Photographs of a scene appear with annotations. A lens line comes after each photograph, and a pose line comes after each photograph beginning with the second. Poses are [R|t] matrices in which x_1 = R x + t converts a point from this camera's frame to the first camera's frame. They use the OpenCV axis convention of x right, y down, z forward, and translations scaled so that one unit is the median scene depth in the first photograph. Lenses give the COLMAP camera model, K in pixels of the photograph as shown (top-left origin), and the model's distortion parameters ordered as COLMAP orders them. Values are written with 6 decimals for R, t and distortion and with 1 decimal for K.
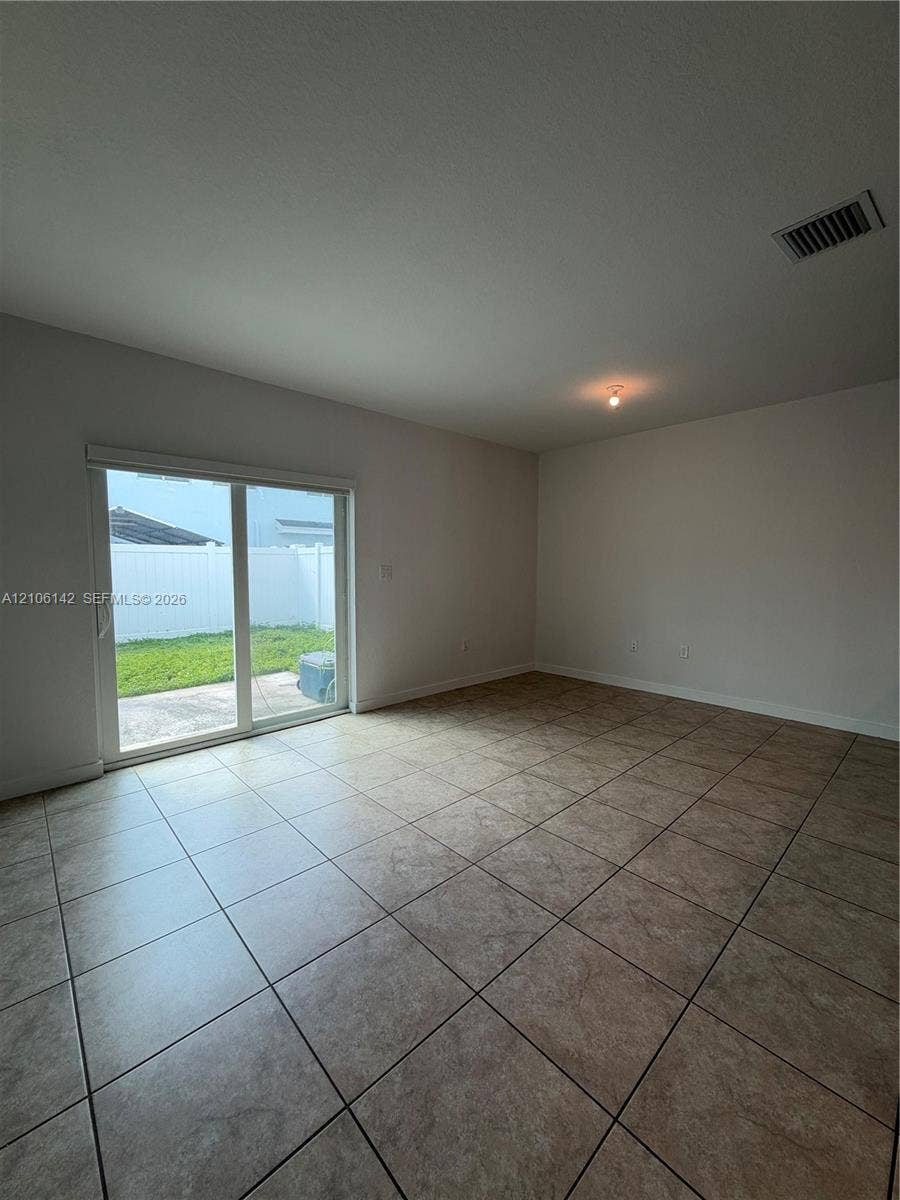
lens RADIAL K [[478.2, 0, 451.9], [0, 478.2, 600.3], [0, 0, 1]] dist [-0.006620, 0.001692]
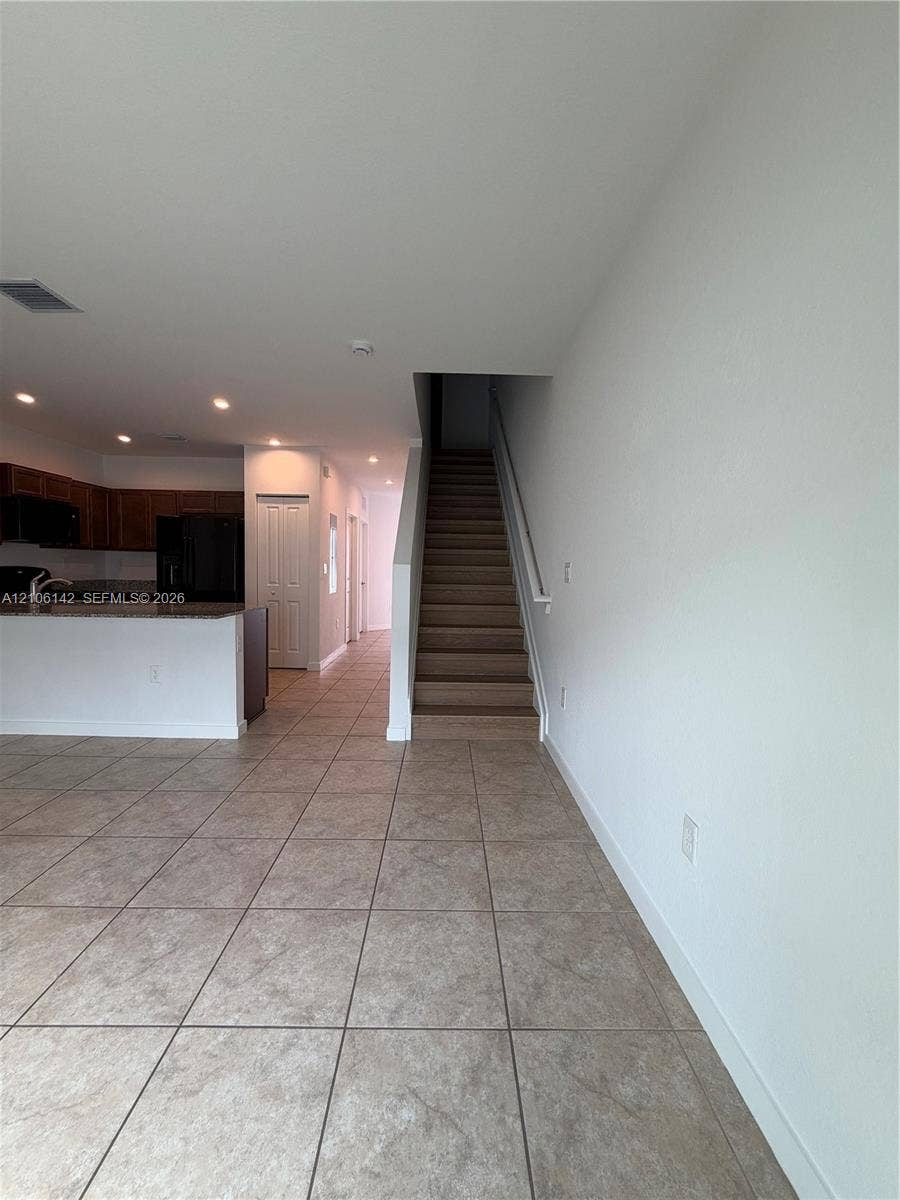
lens RADIAL K [[478.2, 0, 450.7], [0, 478.2, 596.9], [0, 0, 1]] dist [-0.006620, 0.001692]
pose [[-0.740375, -0.057405, 0.669738, -0.736812], [0.029941, 0.992542, 0.118171, -0.055489], [-0.671527, 0.107544, -0.733134, 0.952819]]
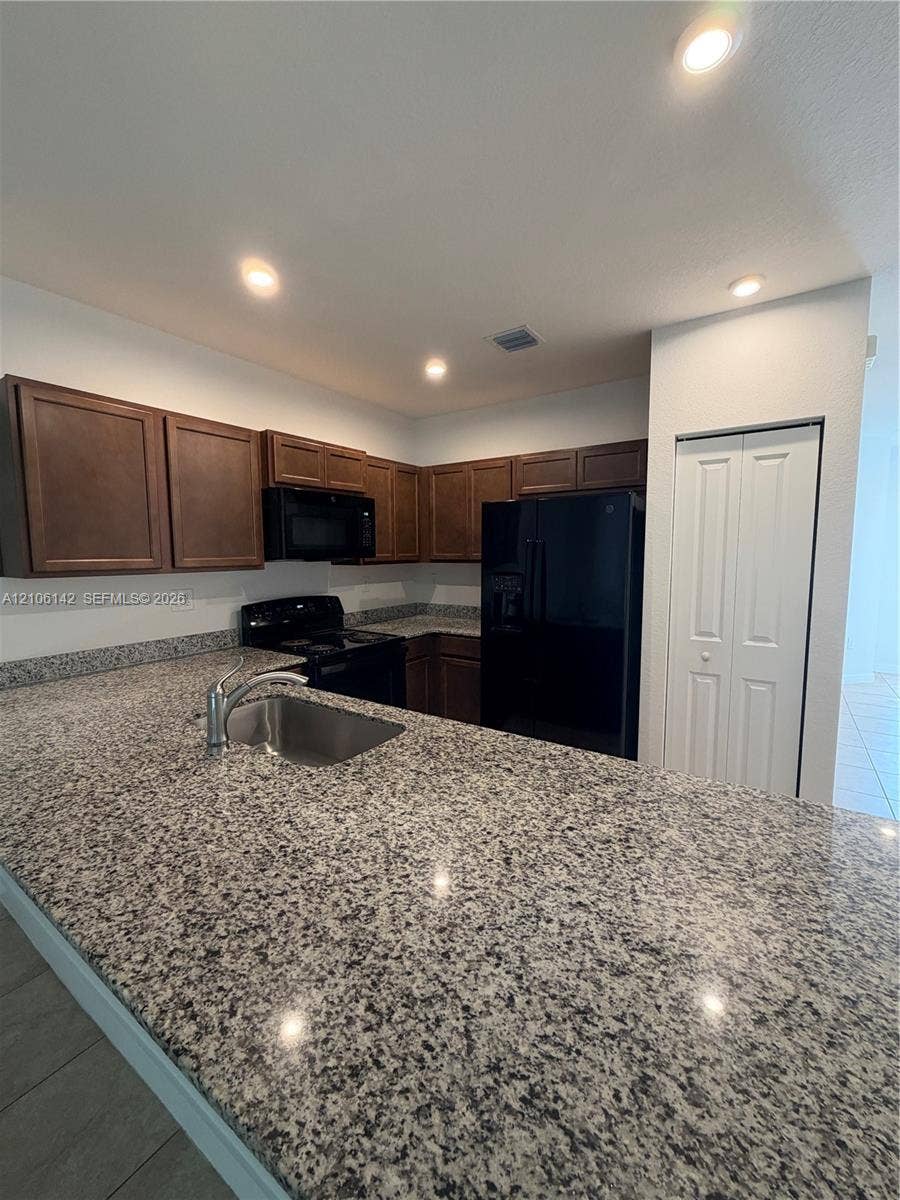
lens RADIAL K [[478.2, 0, 444.2], [0, 478.2, 598.2], [0, 0, 1]] dist [-0.006620, 0.001692]
pose [[-0.212707, -0.096979, 0.972291, 0.537833], [0.081702, 0.989813, 0.116601, -0.115391], [-0.973694, 0.104240, -0.202617, 0.589225]]
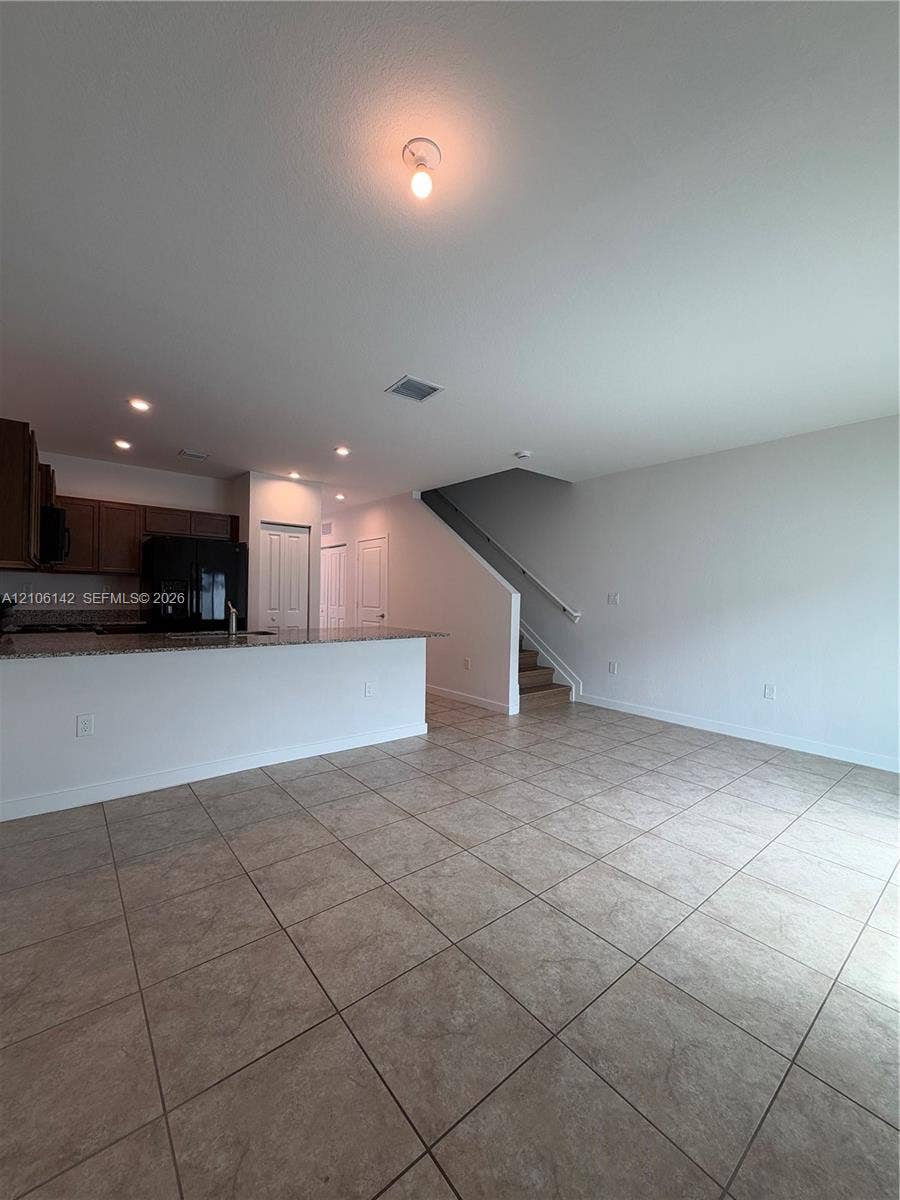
lens RADIAL K [[478.2, 0, 452.5], [0, 478.2, 594.2], [0, 0, 1]] dist [-0.006620, 0.001692]
pose [[-0.997834, -0.020570, 0.062482, 0.399055], [-0.015945, 0.997157, 0.073640, -0.131263], [-0.063820, 0.072484, -0.995326, 2.046436]]
